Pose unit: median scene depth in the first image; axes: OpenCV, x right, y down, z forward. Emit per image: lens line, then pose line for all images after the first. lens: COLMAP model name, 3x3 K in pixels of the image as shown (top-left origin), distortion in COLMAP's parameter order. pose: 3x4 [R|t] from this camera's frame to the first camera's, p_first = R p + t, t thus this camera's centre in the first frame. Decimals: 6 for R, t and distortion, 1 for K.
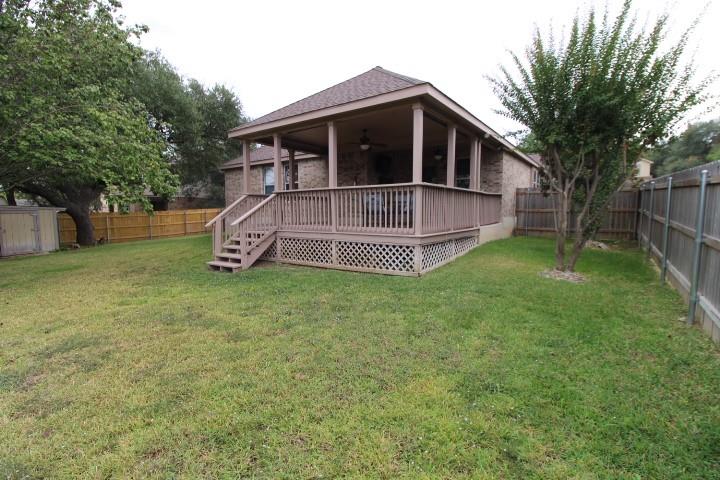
lens RADIAL K [[334.8, 0, 360.5], [0, 334.8, 242.2], [0, 0, 1]] dist [-0.003159, -0.000293]
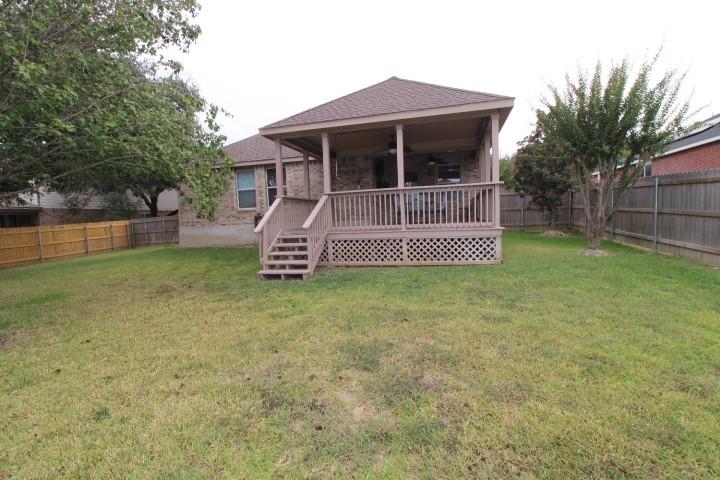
lens RADIAL K [[334.8, 0, 359.3], [0, 334.8, 241.2], [0, 0, 1]] dist [-0.003159, -0.000293]
pose [[0.937895, -0.054437, 0.342621, -0.561762], [0.064943, 0.997703, -0.019256, 0.014153], [-0.340786, 0.040311, 0.939276, 0.070100]]
